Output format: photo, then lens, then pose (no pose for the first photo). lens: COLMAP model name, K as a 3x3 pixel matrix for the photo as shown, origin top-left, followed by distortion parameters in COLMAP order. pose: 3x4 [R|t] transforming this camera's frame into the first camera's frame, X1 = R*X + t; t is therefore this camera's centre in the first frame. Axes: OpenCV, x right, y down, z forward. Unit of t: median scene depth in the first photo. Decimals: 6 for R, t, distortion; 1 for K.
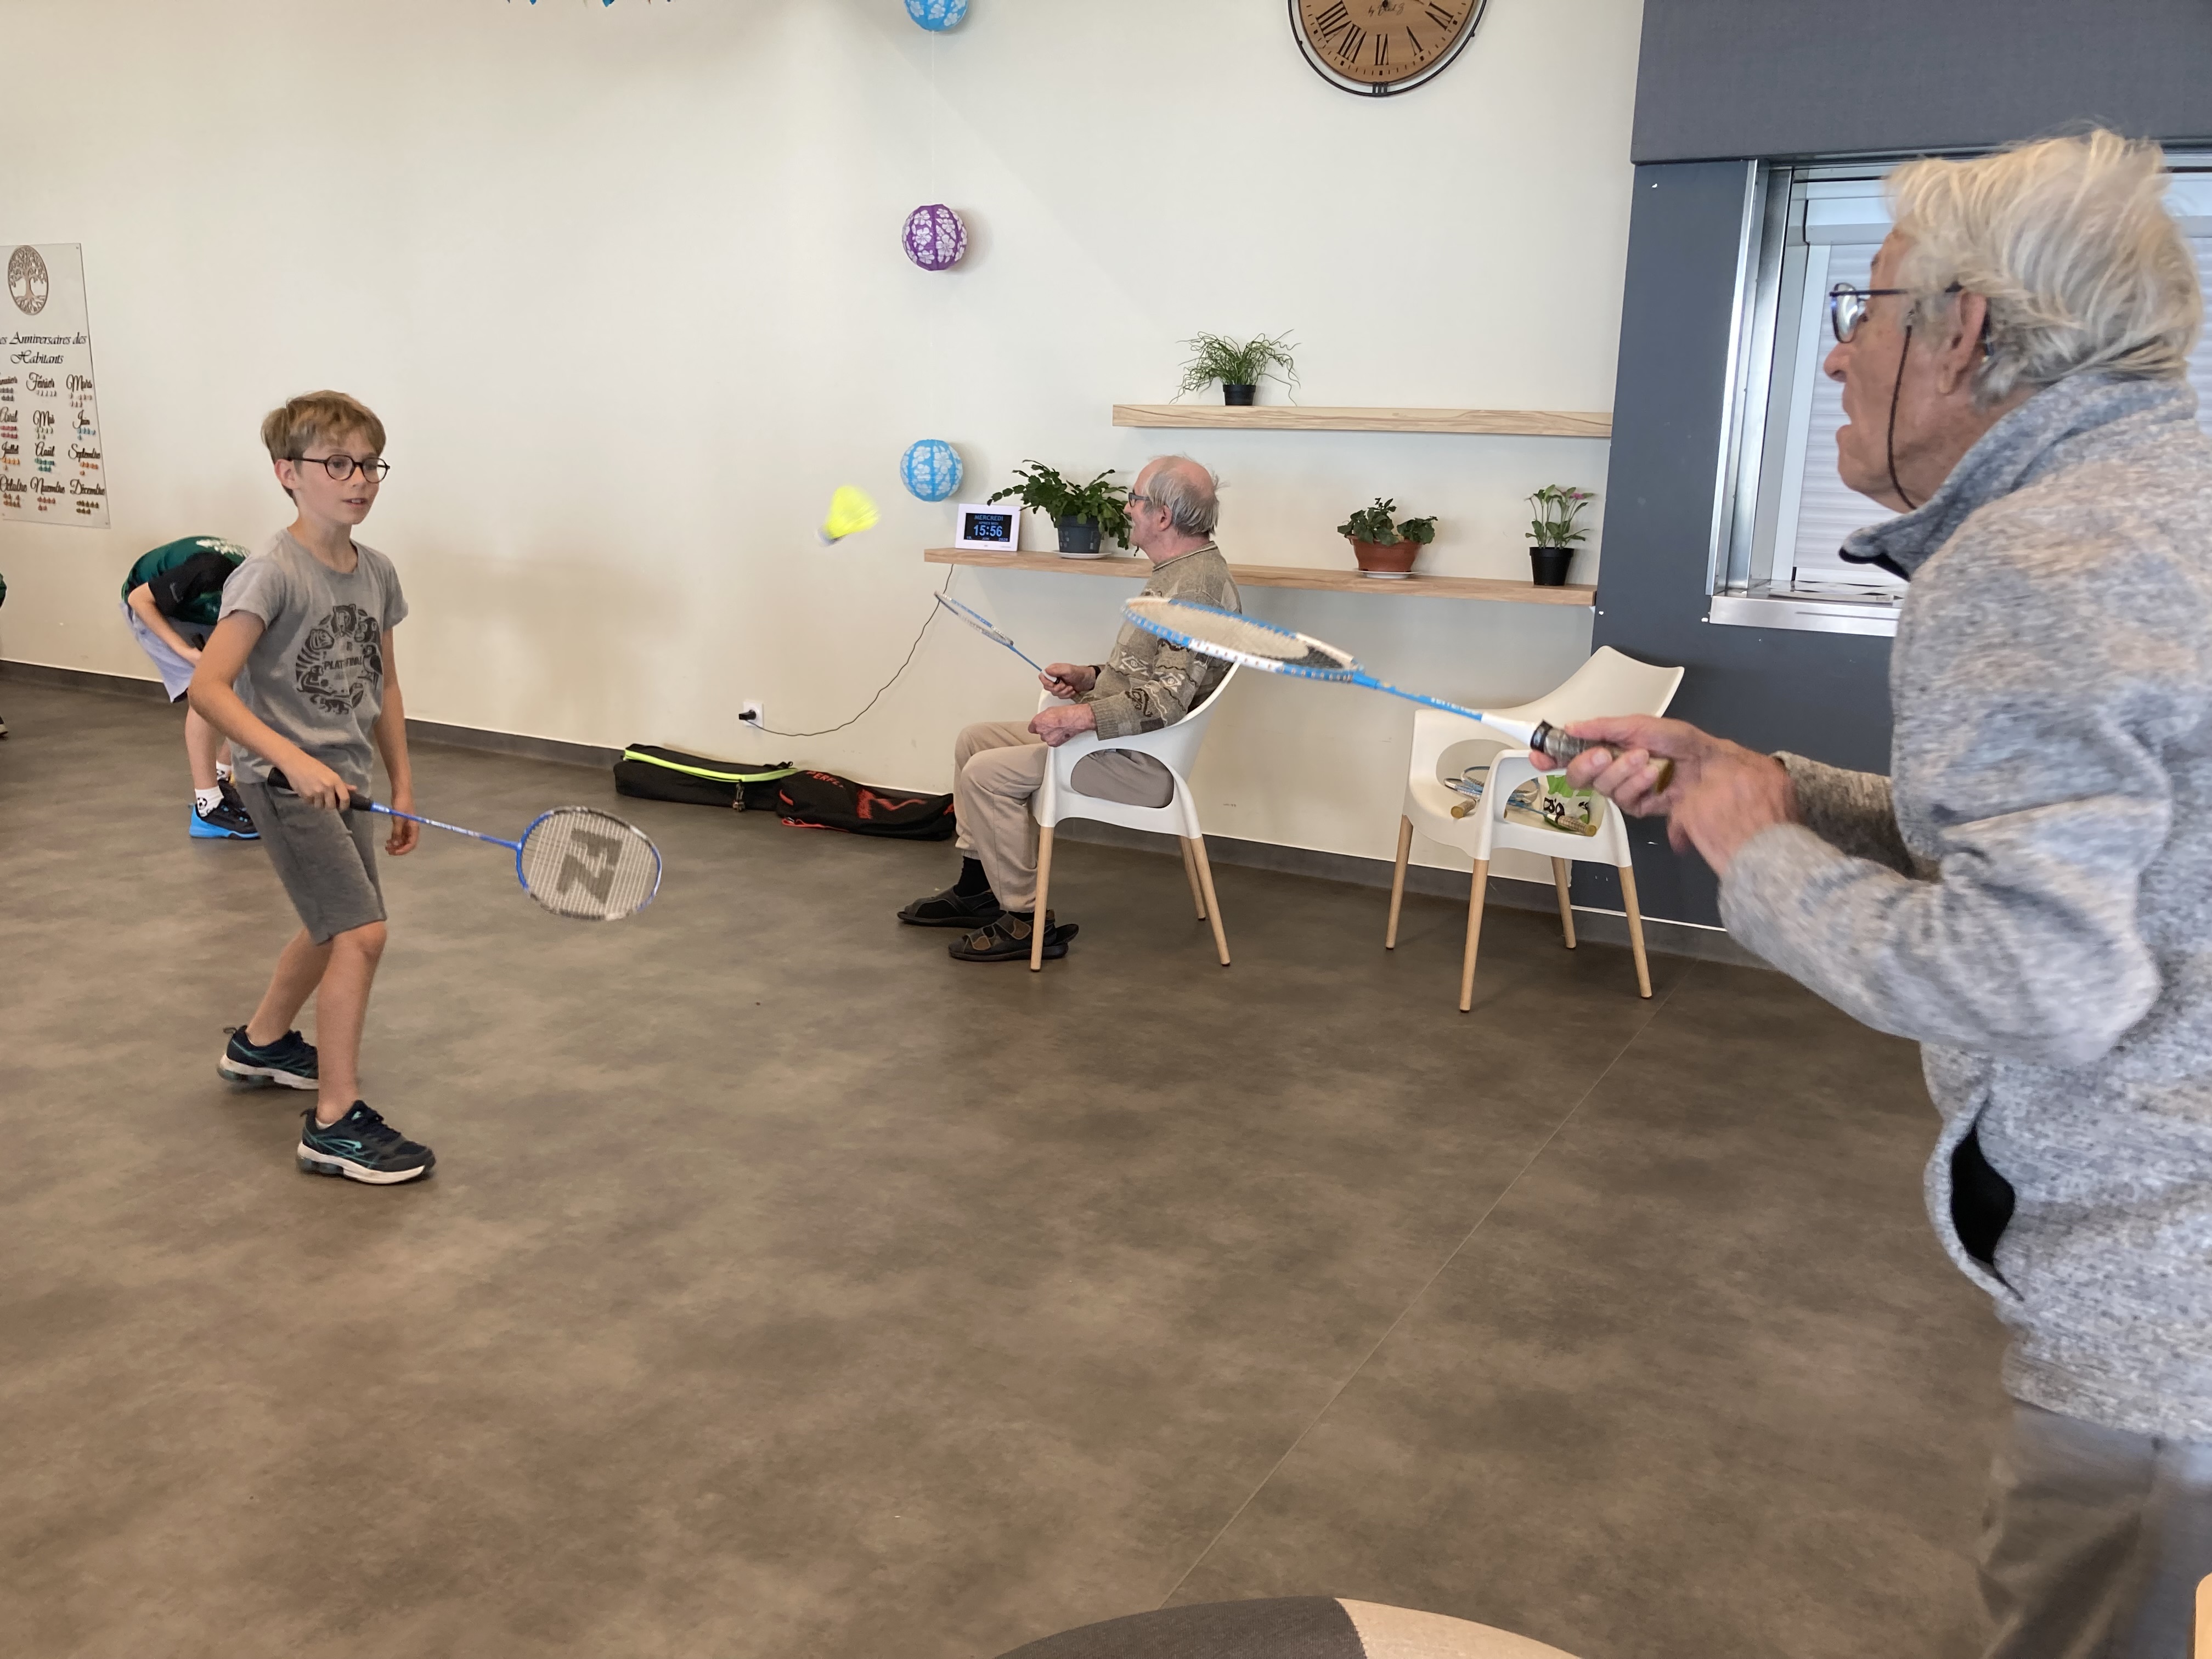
lens RADIAL K [[1809.2, 0, 1079.5], [0, 1809.2, 825.8], [0, 0, 1]] dist [0.040057, -0.039318]
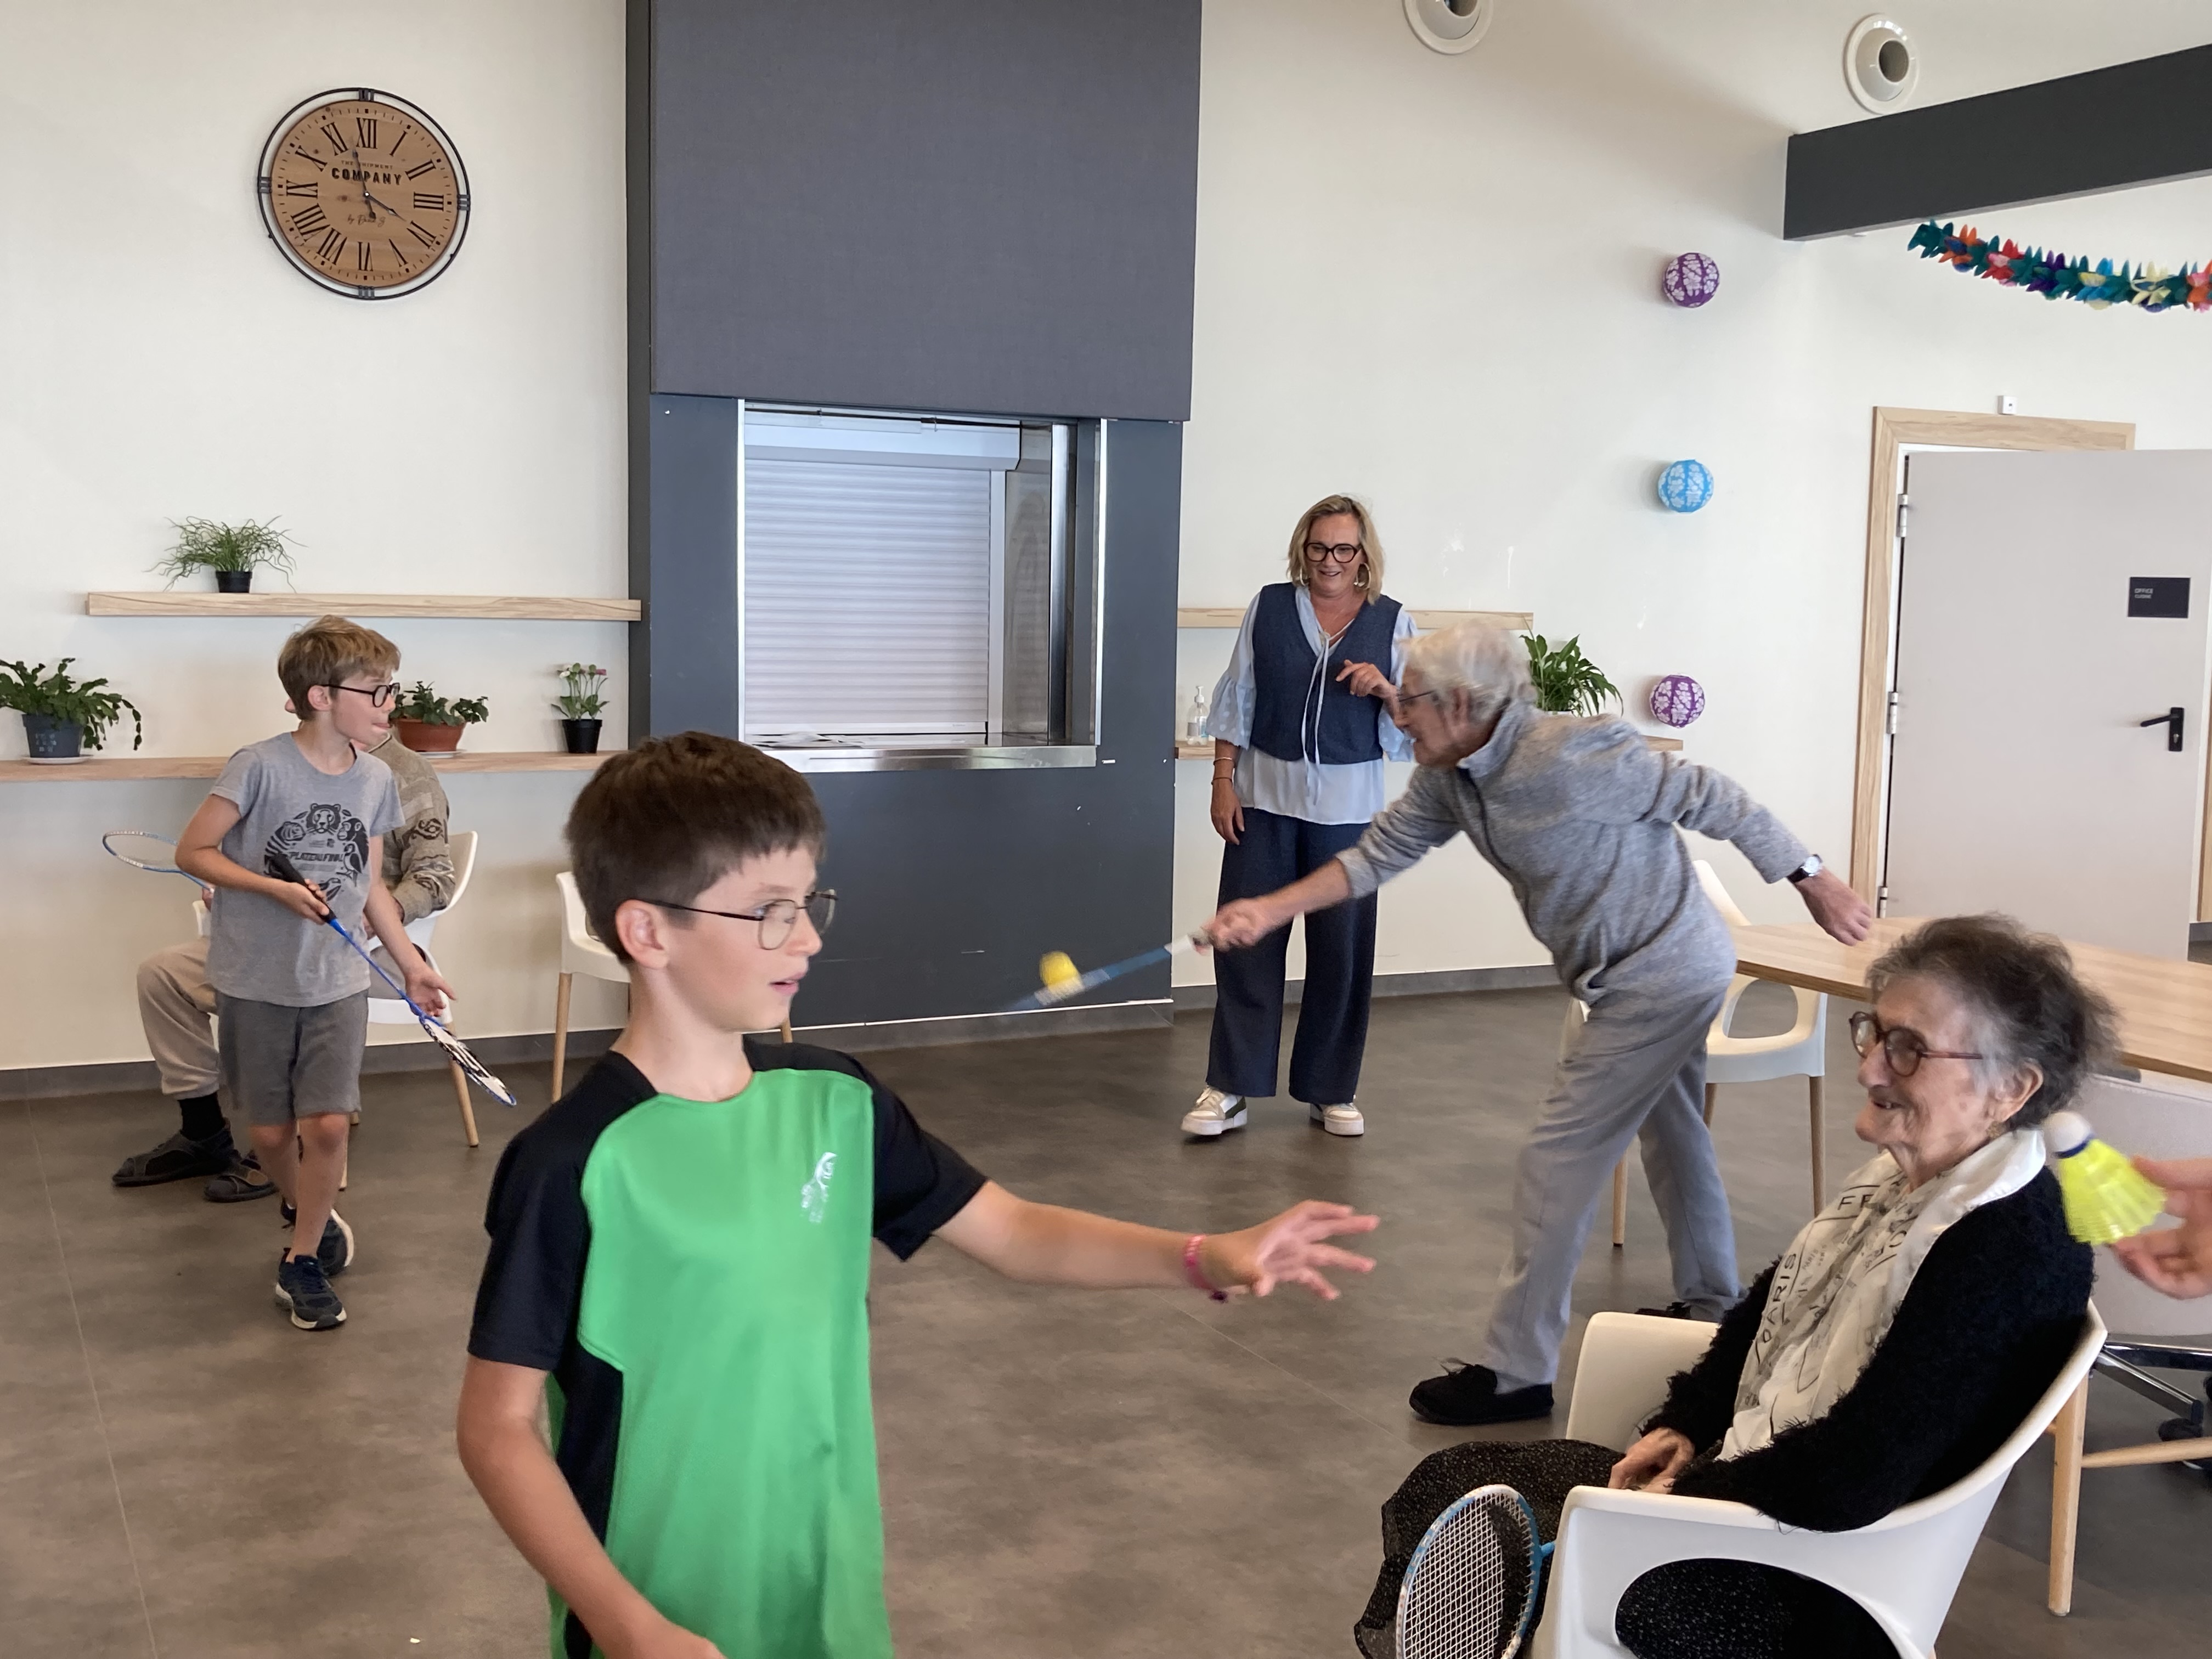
lens RADIAL K [[2336.7, 0, 1077.9], [0, 2336.7, 829.6], [0, 0, 1]] dist [0.005114, -0.002548]
pose [[0.562887, -0.094539, 0.821109, -0.721447], [0.183518, 0.982935, -0.012634, -0.016093], [-0.805903, 0.157800, 0.570631, -0.030072]]
